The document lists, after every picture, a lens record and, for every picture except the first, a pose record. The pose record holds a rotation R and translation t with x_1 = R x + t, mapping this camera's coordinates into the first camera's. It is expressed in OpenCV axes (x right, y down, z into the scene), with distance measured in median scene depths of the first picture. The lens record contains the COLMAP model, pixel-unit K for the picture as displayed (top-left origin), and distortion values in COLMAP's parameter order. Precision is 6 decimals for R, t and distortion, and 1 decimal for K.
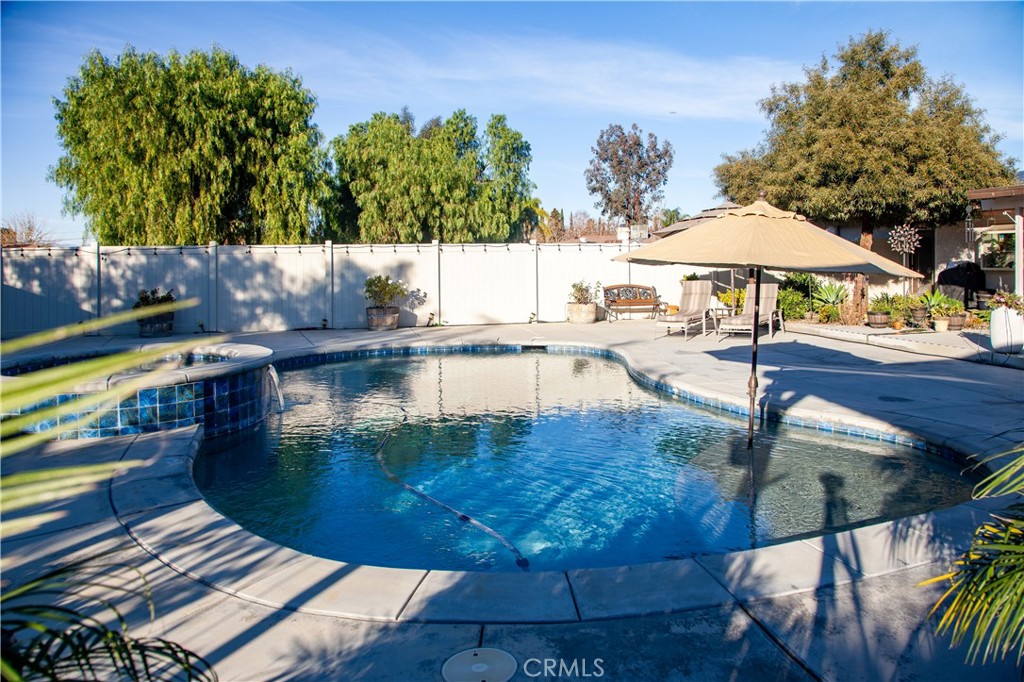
lens RADIAL K [[717.9, 0, 513.2], [0, 717.9, 287.1], [0, 0, 1]] dist [-0.073556, 0.003706]
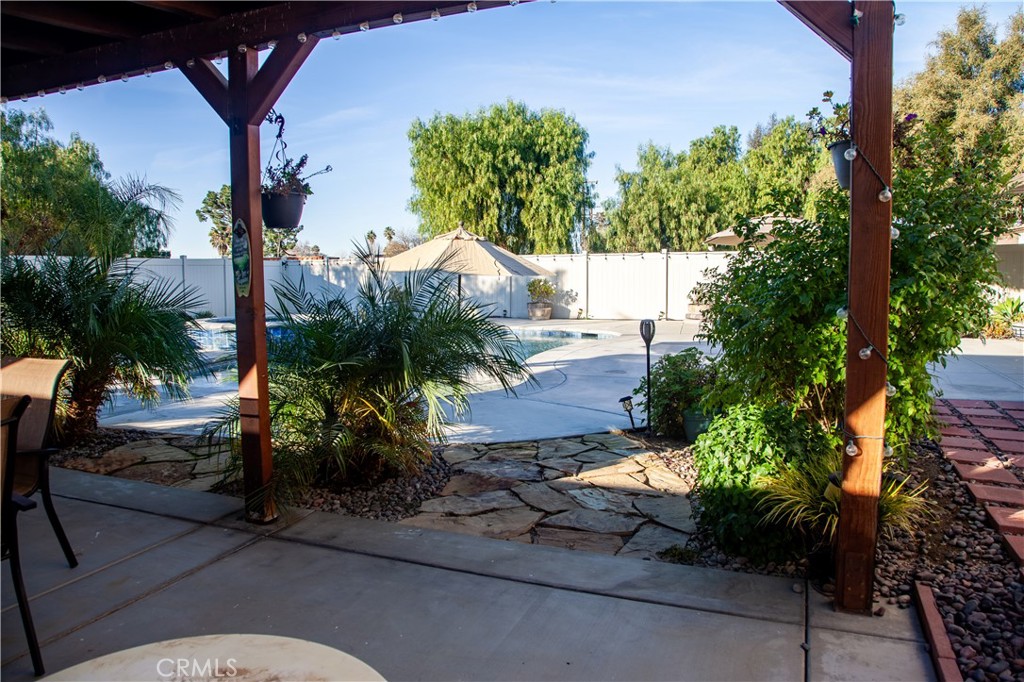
lens RADIAL K [[719.1, 0, 521.0], [0, 719.1, 337.6], [0, 0, 1]] dist [-0.137164, 0.081360]
pose [[0.829849, 0.050411, -0.555706, 0.371997], [-0.015706, 0.997626, 0.067046, 0.002546], [0.557767, -0.046910, 0.828671, -0.081301]]
